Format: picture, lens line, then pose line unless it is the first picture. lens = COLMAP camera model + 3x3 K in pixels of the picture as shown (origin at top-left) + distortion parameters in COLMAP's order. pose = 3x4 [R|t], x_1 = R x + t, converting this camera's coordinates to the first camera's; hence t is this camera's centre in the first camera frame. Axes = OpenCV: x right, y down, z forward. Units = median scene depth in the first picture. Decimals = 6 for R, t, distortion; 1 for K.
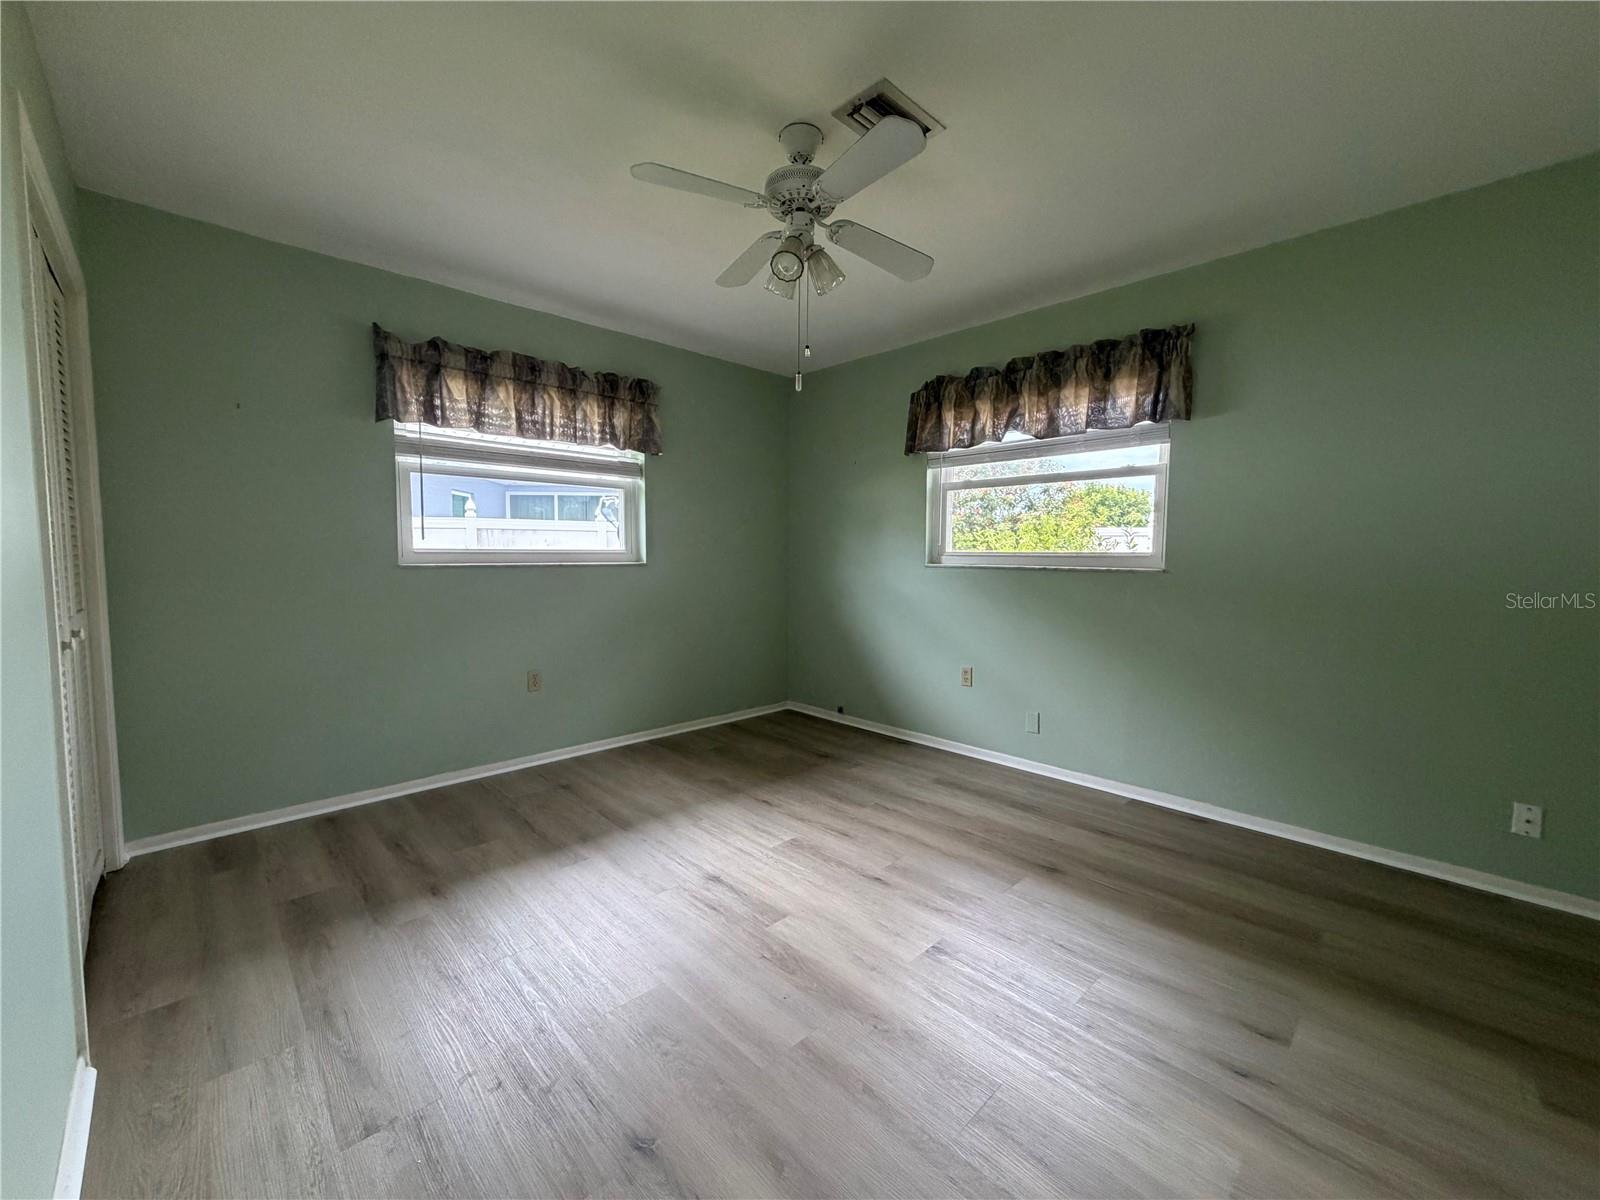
lens RADIAL K [[639.7, 0, 798.7], [0, 639.7, 599.2], [0, 0, 1]] dist [-0.001821, 0.000752]
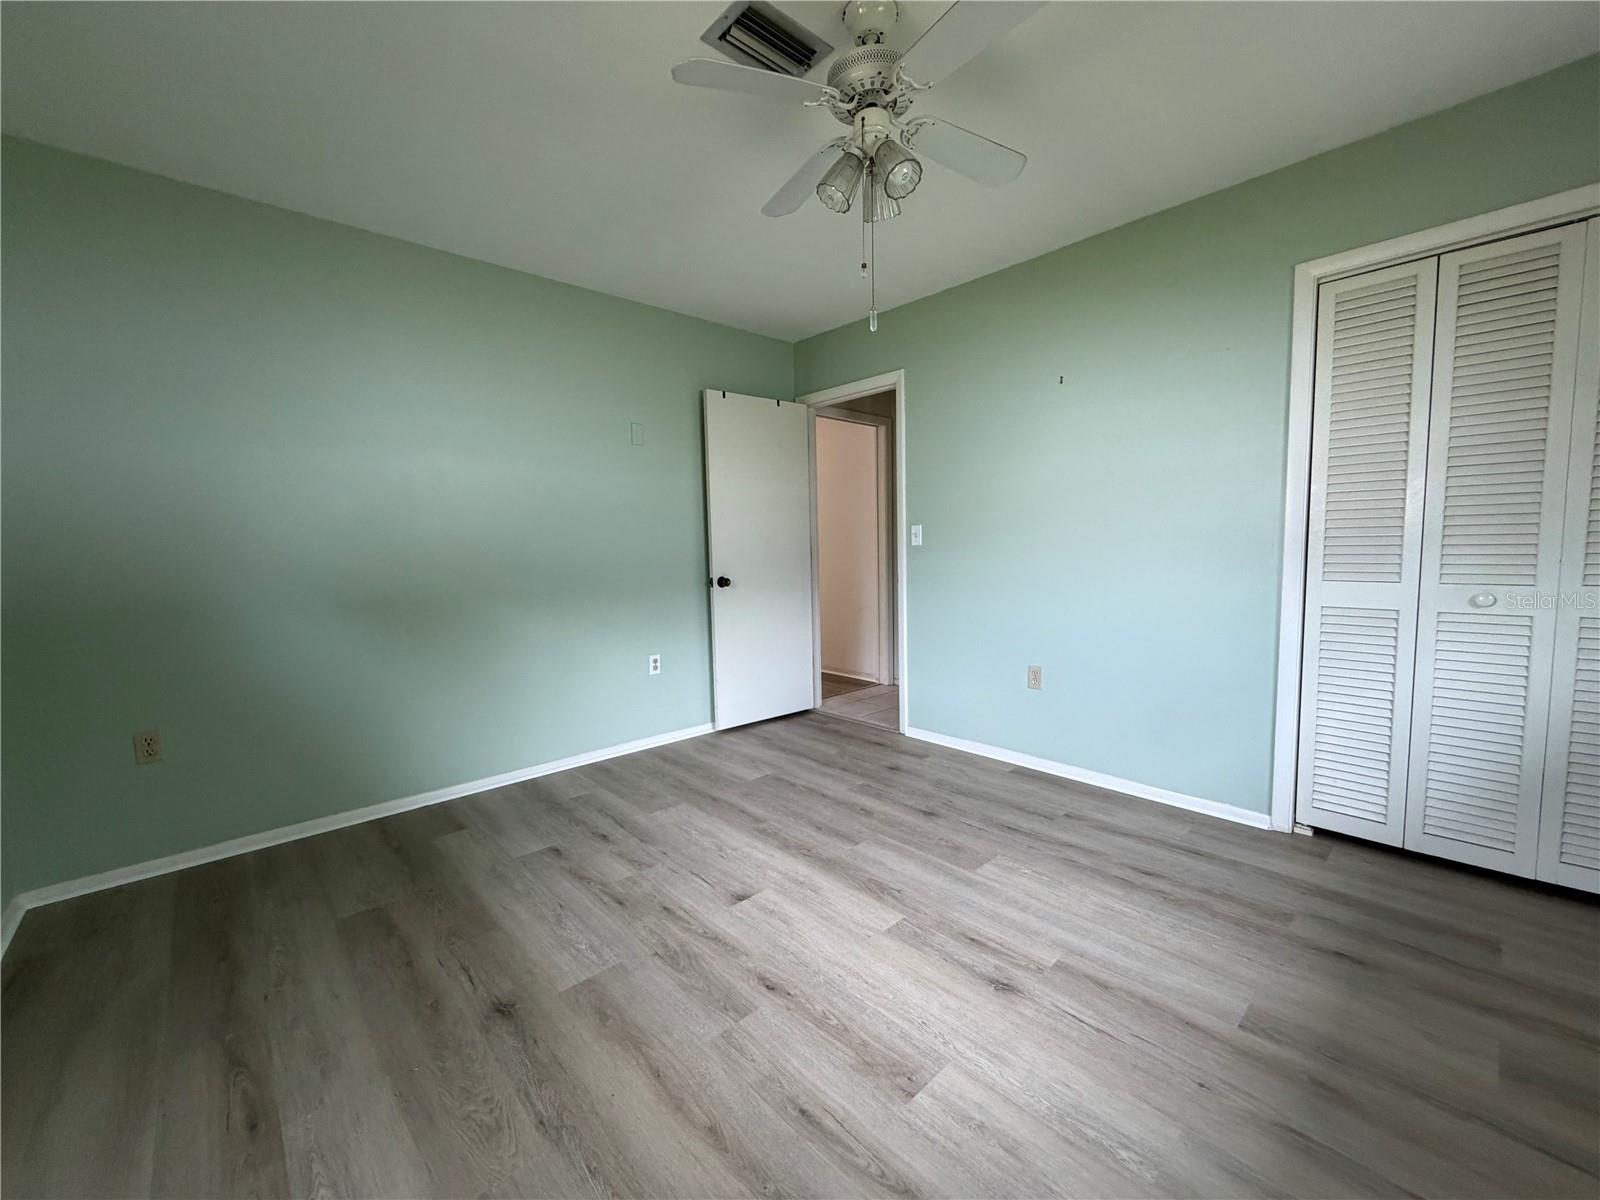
lens RADIAL K [[639.7, 0, 797.4], [0, 639.7, 595.2], [0, 0, 1]] dist [-0.001821, 0.000752]
pose [[-0.999770, 0.009538, 0.019203, 0.078383], [0.012431, 0.987574, 0.156663, -0.105090], [-0.017471, 0.156866, -0.987465, 1.669618]]
